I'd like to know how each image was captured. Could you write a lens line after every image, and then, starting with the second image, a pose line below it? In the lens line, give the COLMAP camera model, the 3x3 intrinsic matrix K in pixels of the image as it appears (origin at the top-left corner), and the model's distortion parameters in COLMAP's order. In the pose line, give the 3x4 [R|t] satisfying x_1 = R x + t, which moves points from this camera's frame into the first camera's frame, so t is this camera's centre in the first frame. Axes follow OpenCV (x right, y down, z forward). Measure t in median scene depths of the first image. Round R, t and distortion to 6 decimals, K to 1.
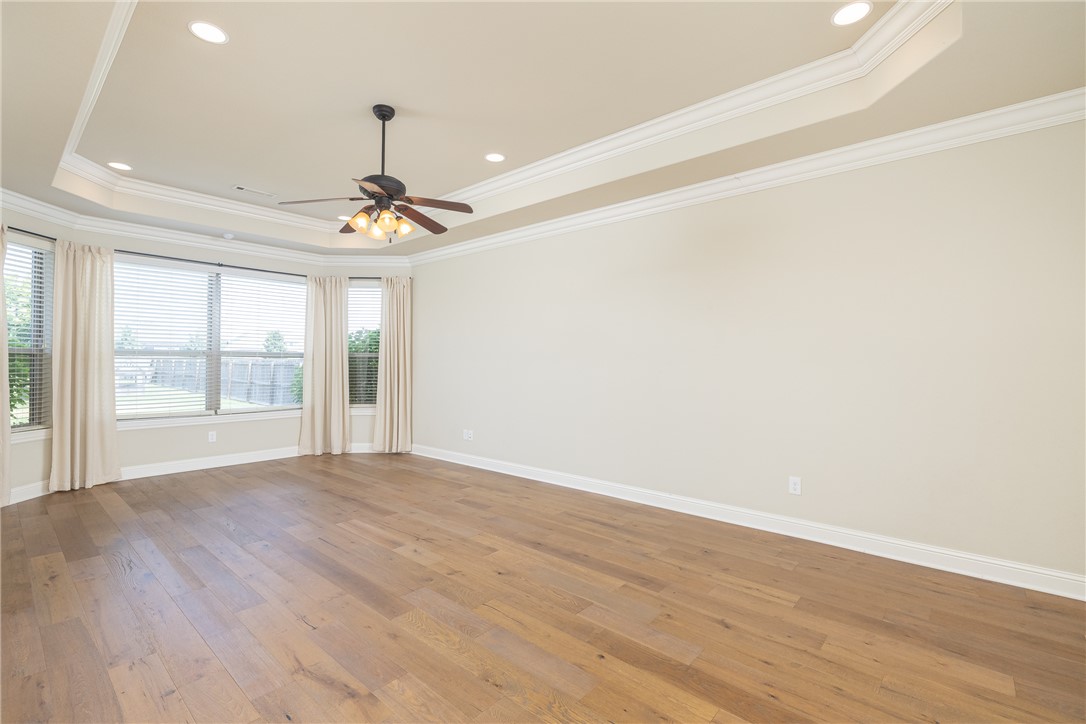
lens RADIAL K [[493.2, 0, 533.5], [0, 493.2, 358.8], [0, 0, 1]] dist [-0.004121, 0.000679]
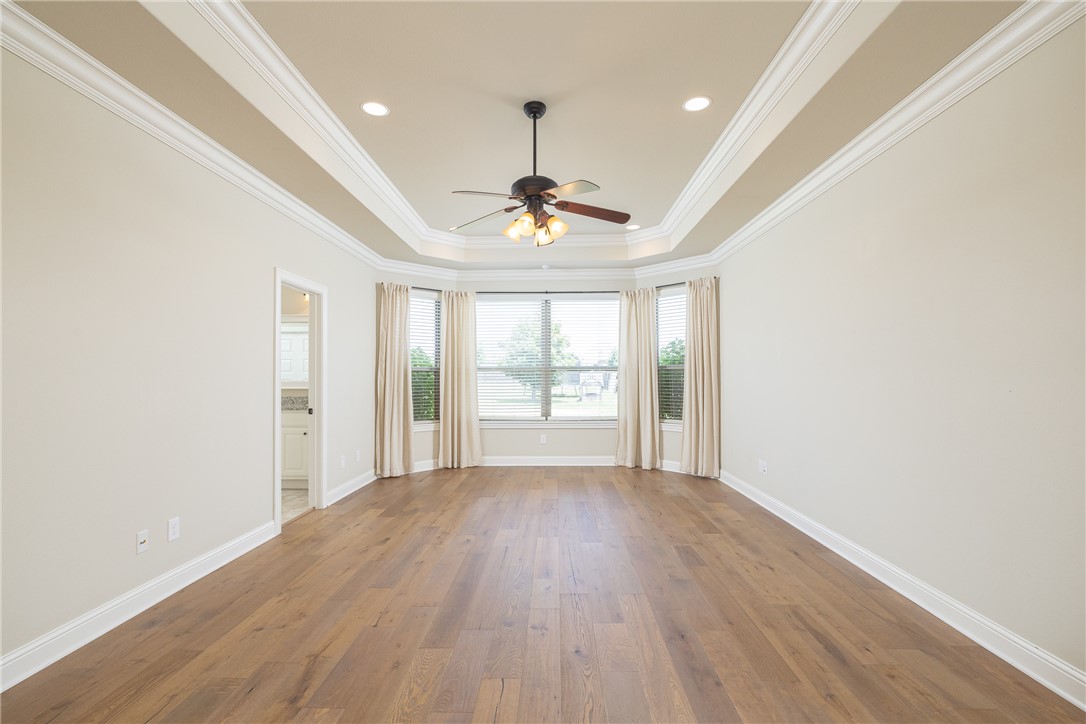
lens RADIAL K [[493.2, 0, 533.5], [0, 493.2, 358.8], [0, 0, 1]] dist [-0.004121, 0.000679]
pose [[0.640770, -0.035018, -0.766934, 0.302833], [0.013394, 0.999317, -0.034437, 0.008811], [0.767616, 0.011794, 0.640802, 0.291439]]
